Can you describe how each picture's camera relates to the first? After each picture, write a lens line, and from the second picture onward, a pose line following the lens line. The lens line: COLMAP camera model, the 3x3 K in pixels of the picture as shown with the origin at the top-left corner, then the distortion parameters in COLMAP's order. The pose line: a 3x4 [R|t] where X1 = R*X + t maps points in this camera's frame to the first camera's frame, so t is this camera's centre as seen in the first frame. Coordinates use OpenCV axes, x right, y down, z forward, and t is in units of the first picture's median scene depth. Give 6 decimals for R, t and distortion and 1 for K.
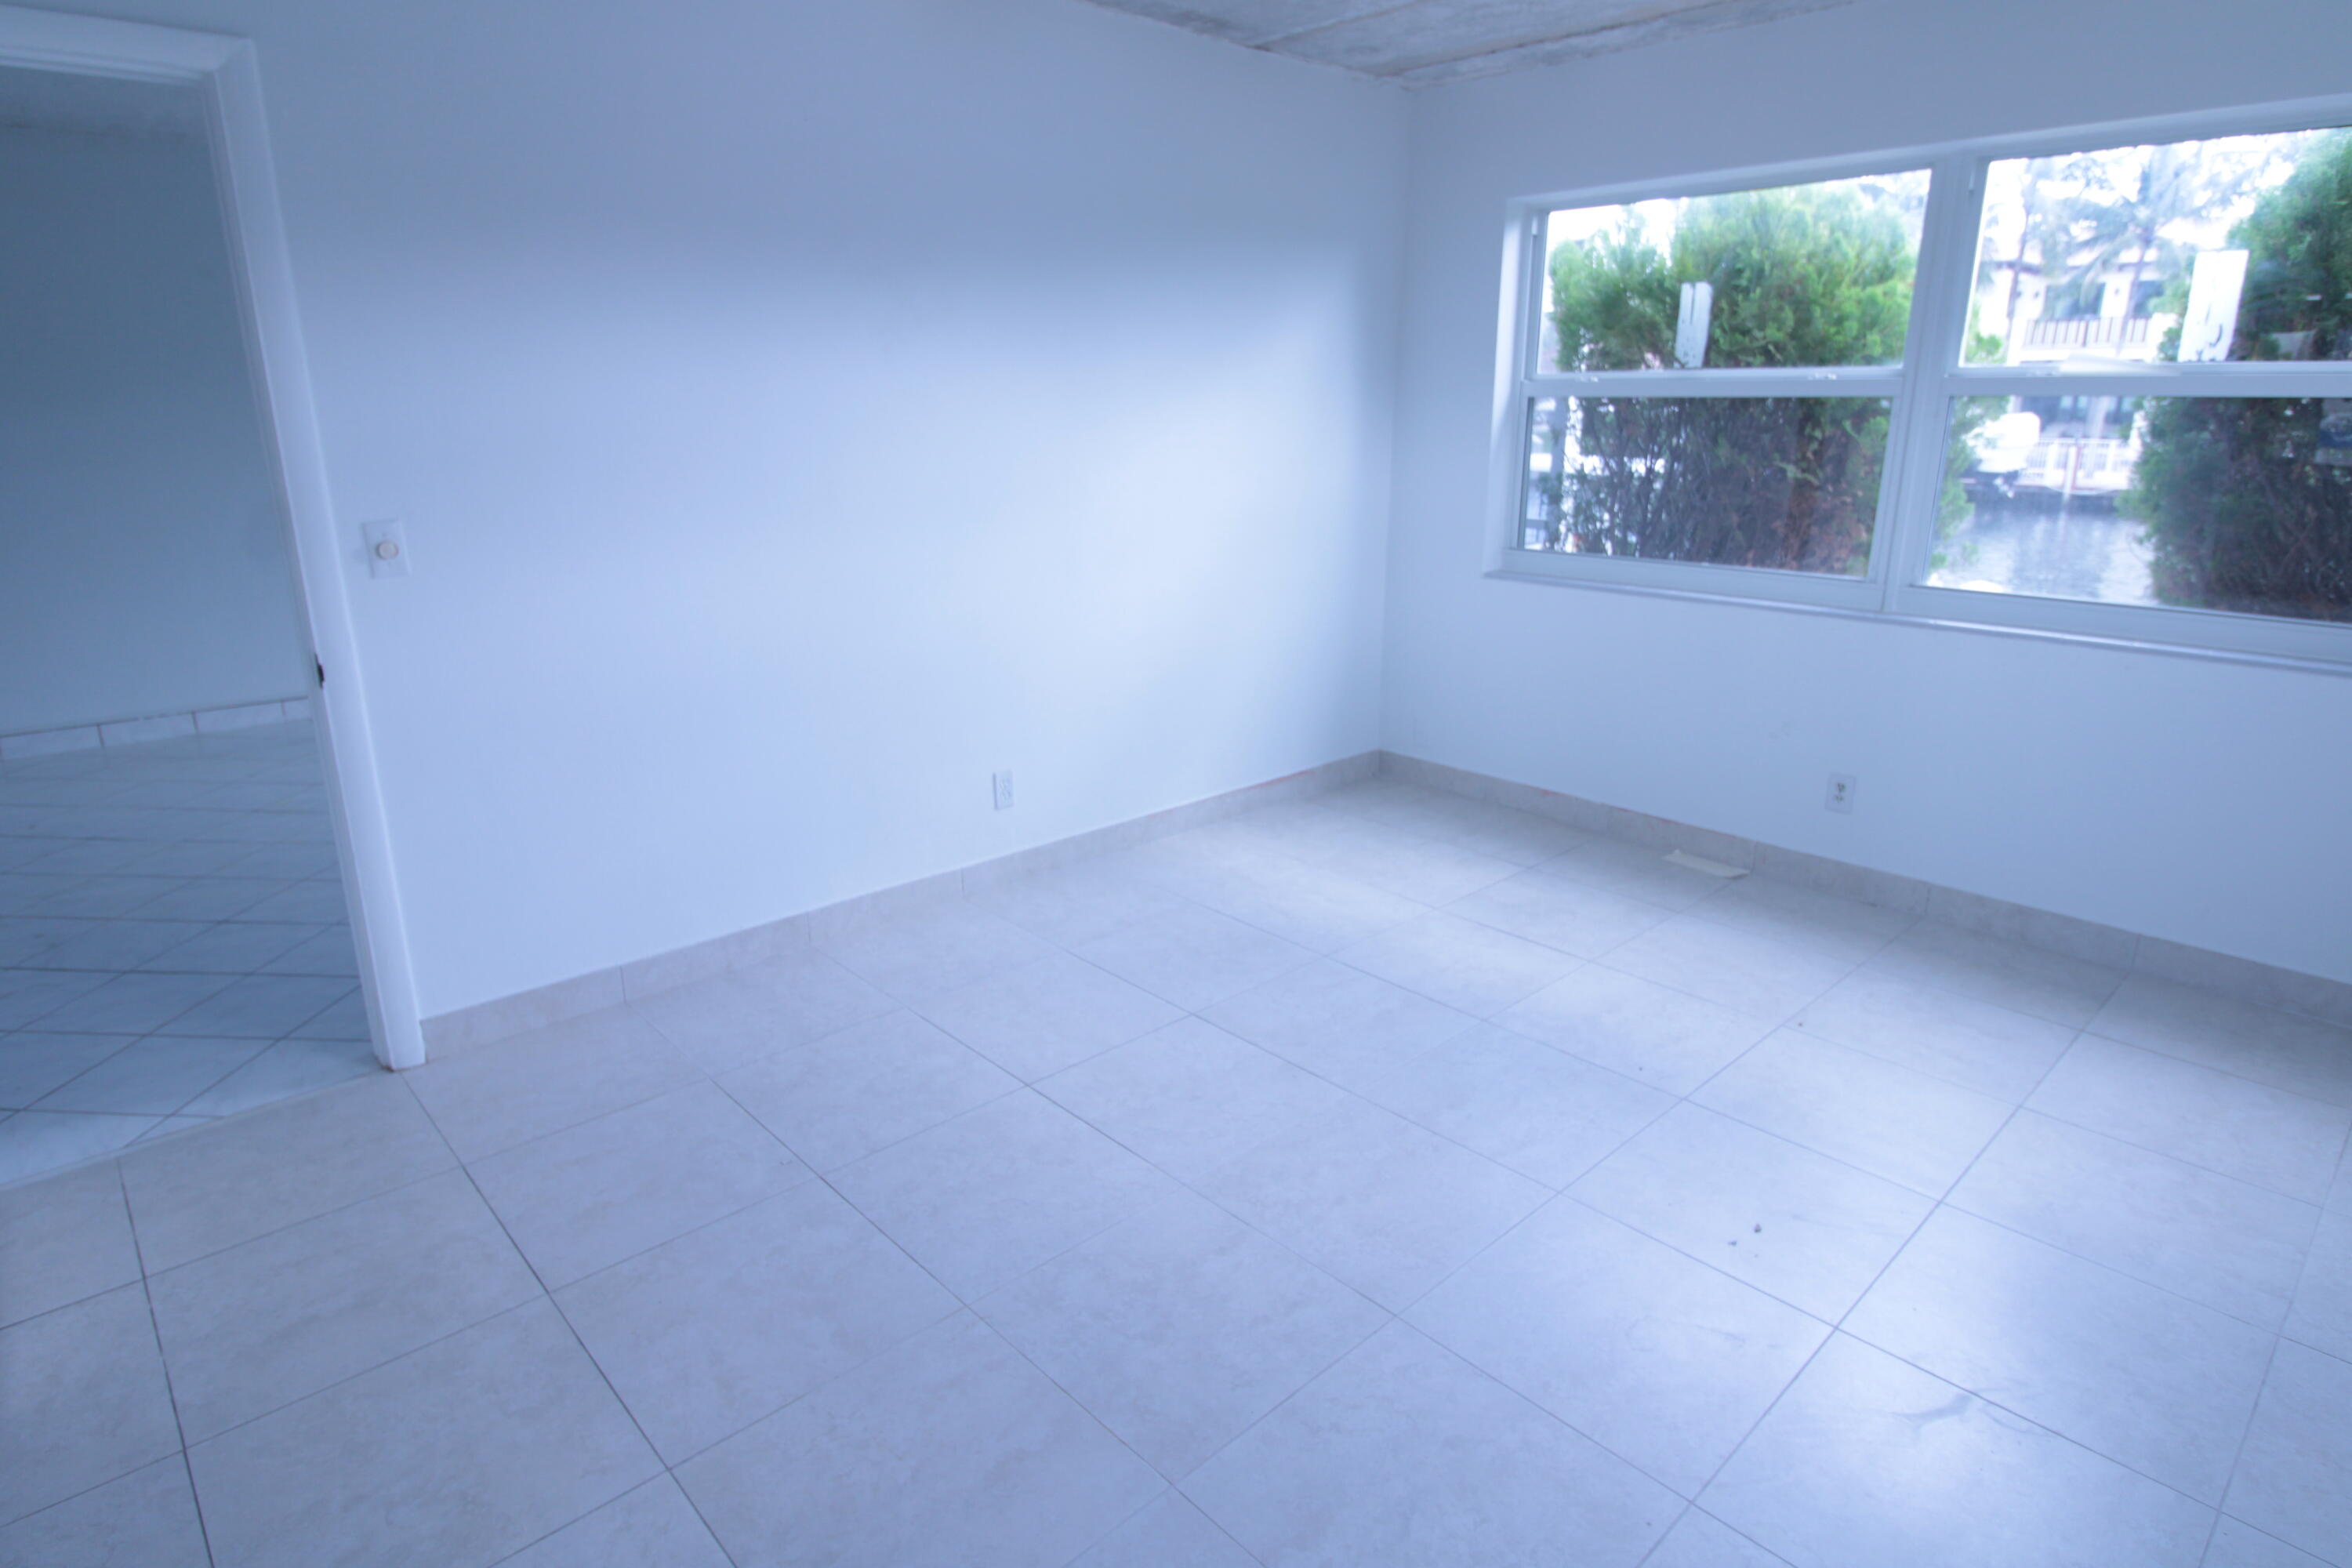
lens RADIAL K [[1280.1, 0, 1184.5], [0, 1280.1, 758.2], [0, 0, 1]] dist [0.000449, -0.010623]
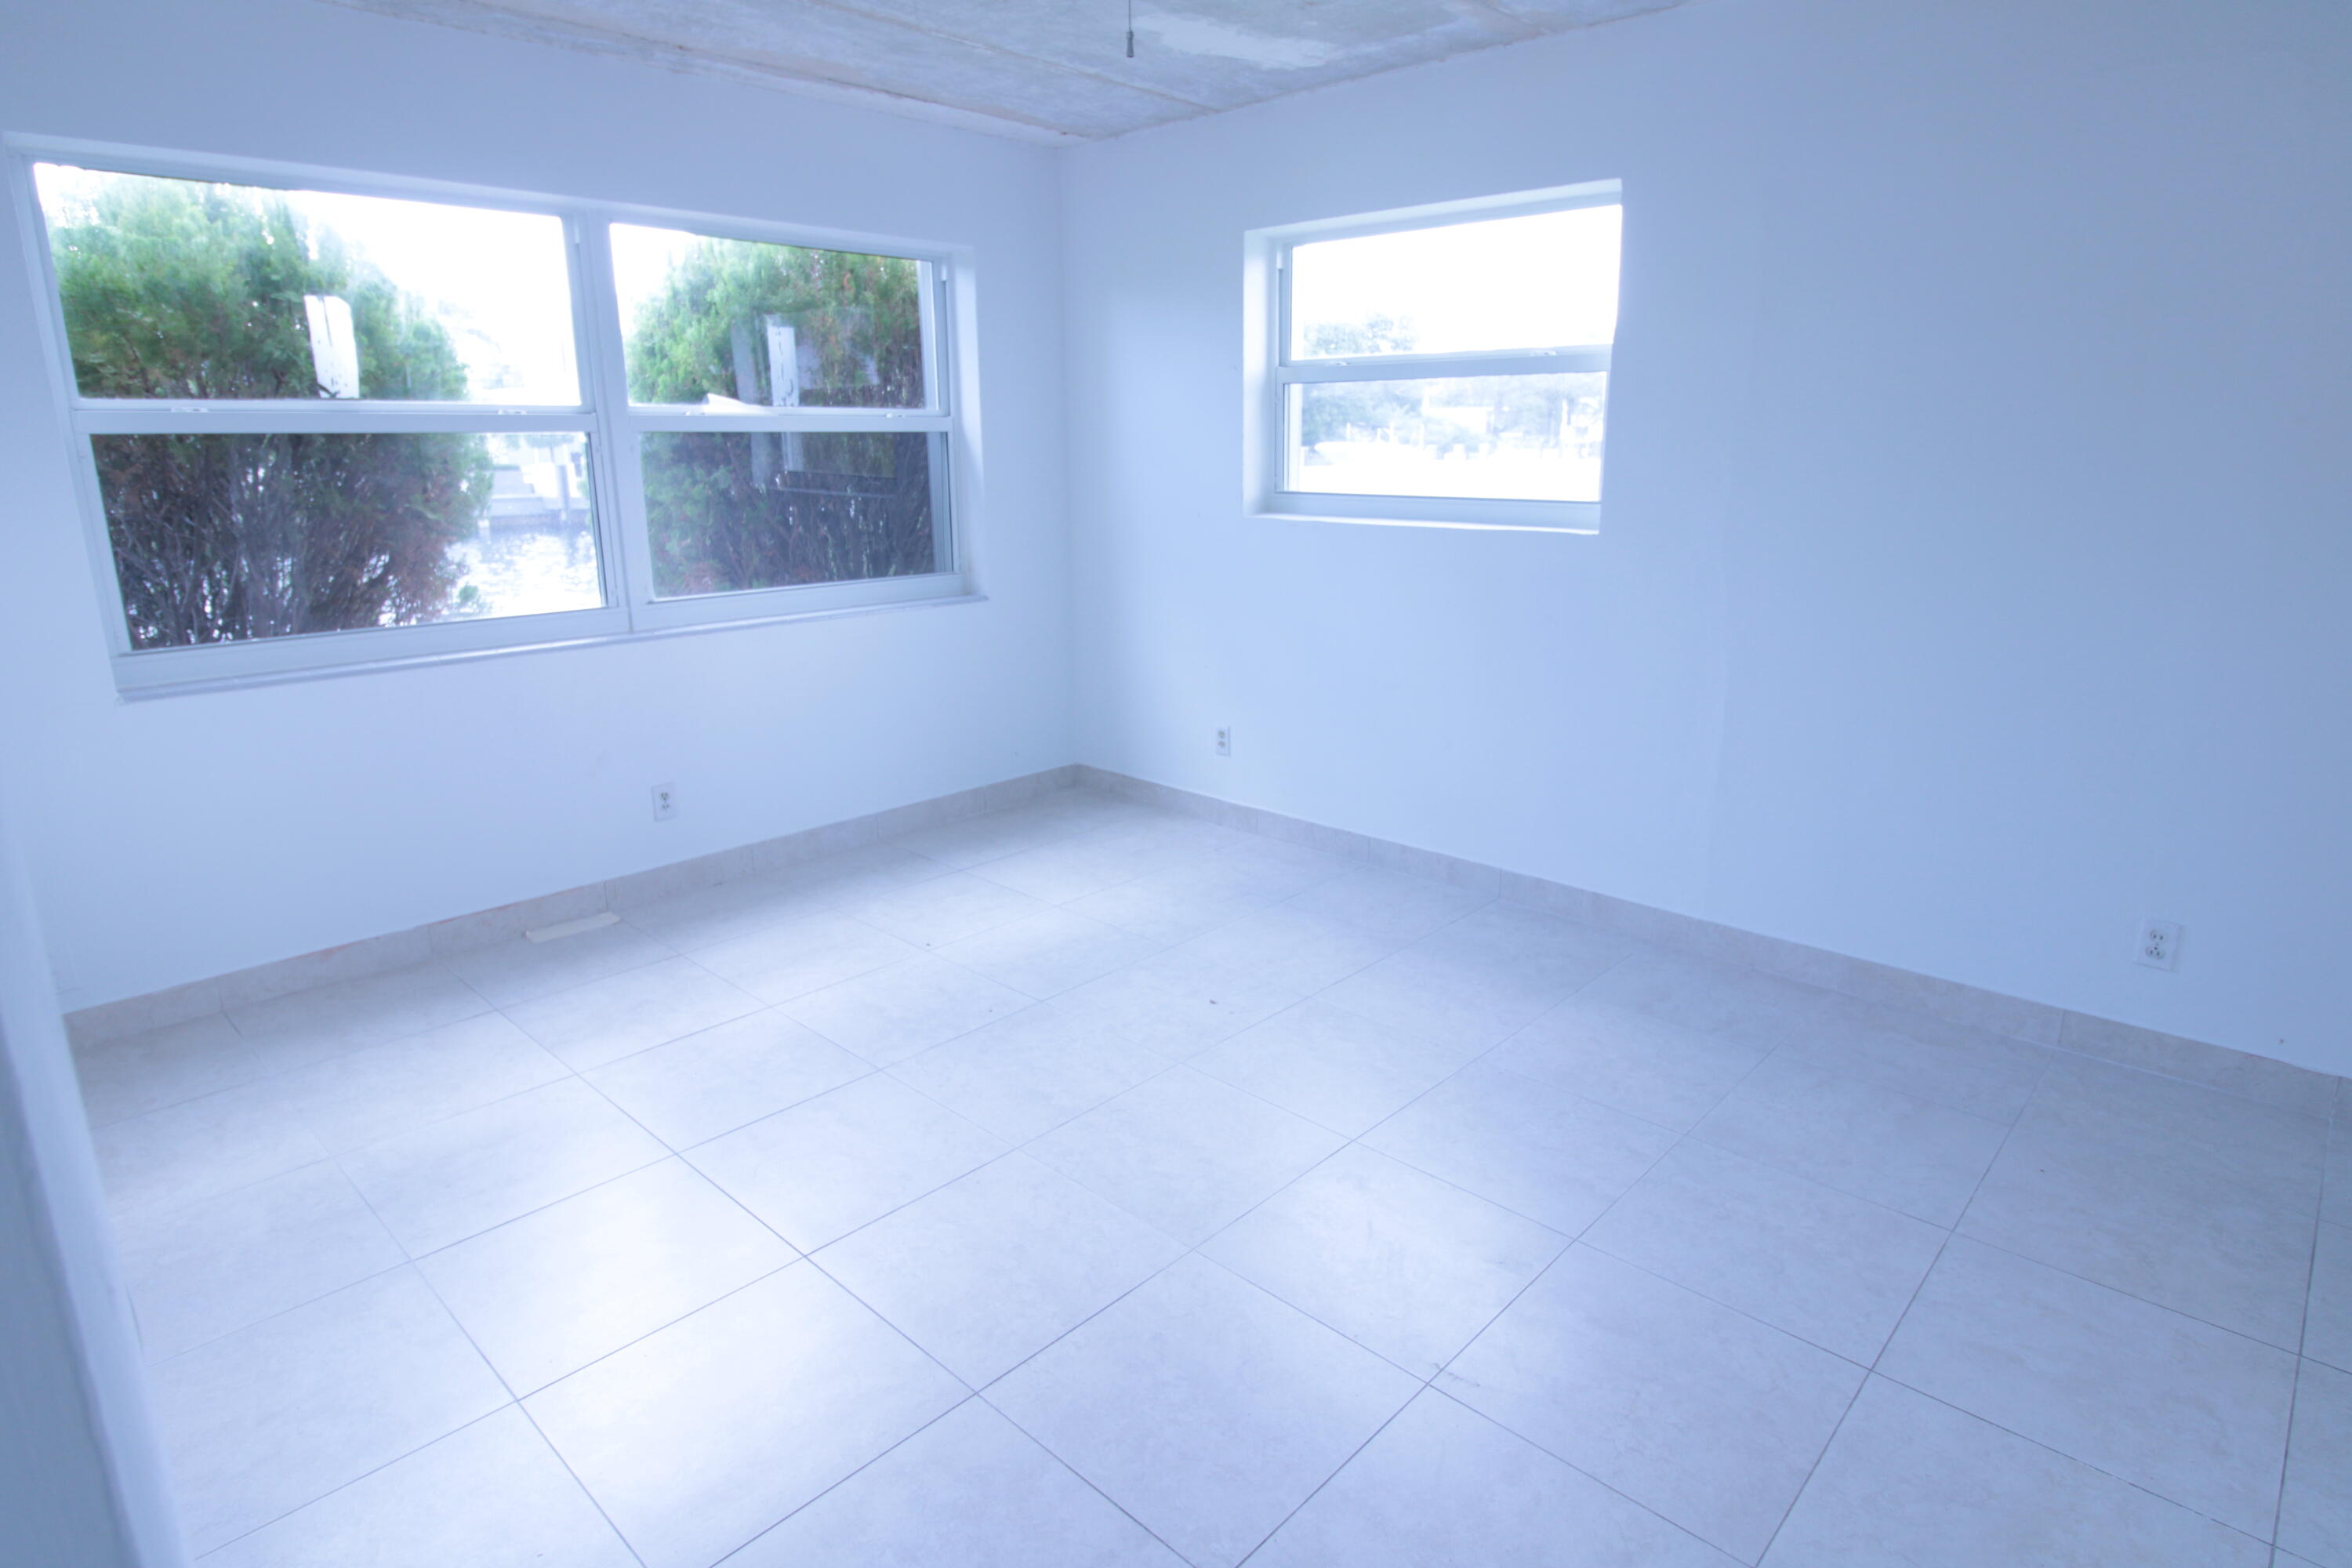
lens RADIAL K [[1280.1, 0, 1184.5], [0, 1280.1, 758.2], [0, 0, 1]] dist [0.000449, -0.010623]
pose [[-0.066878, -0.244867, 0.967247, -0.506939], [0.271146, 0.928475, 0.253799, -0.150122], [-0.960212, 0.279238, 0.004300, 0.536588]]
